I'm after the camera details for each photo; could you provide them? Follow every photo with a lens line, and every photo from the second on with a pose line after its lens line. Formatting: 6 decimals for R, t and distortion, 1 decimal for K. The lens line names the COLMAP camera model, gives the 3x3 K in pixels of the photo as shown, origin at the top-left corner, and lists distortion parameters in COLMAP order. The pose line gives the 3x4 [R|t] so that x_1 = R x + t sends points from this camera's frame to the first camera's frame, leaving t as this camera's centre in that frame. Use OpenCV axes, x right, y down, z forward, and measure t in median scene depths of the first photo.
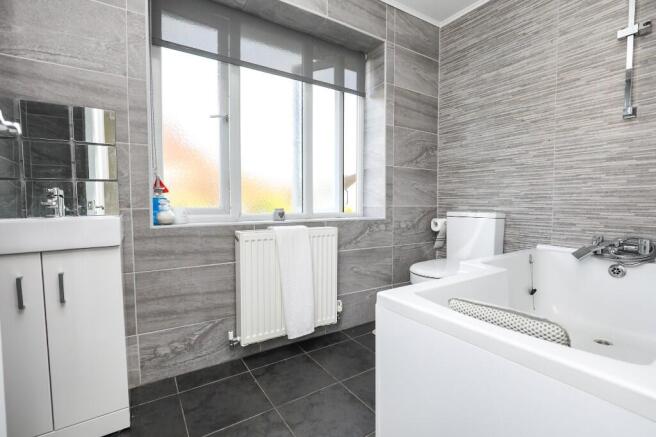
lens RADIAL K [[304.3, 0, 333.3], [0, 304.3, 218.1], [0, 0, 1]] dist [-0.005188, 0.002606]
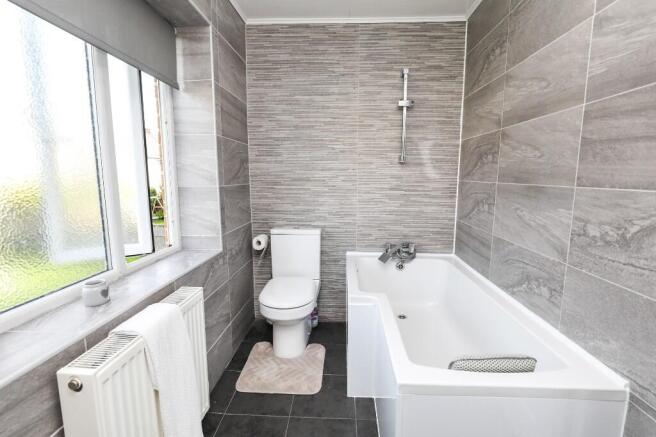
lens RADIAL K [[304.3, 0, 331.7], [0, 304.3, 219.6], [0, 0, 1]] dist [-0.005188, 0.002606]
pose [[0.586650, -0.115991, 0.801491, -0.316562], [0.036102, 0.992452, 0.117202, -0.173190], [-0.809036, -0.039821, 0.586409, 0.286167]]
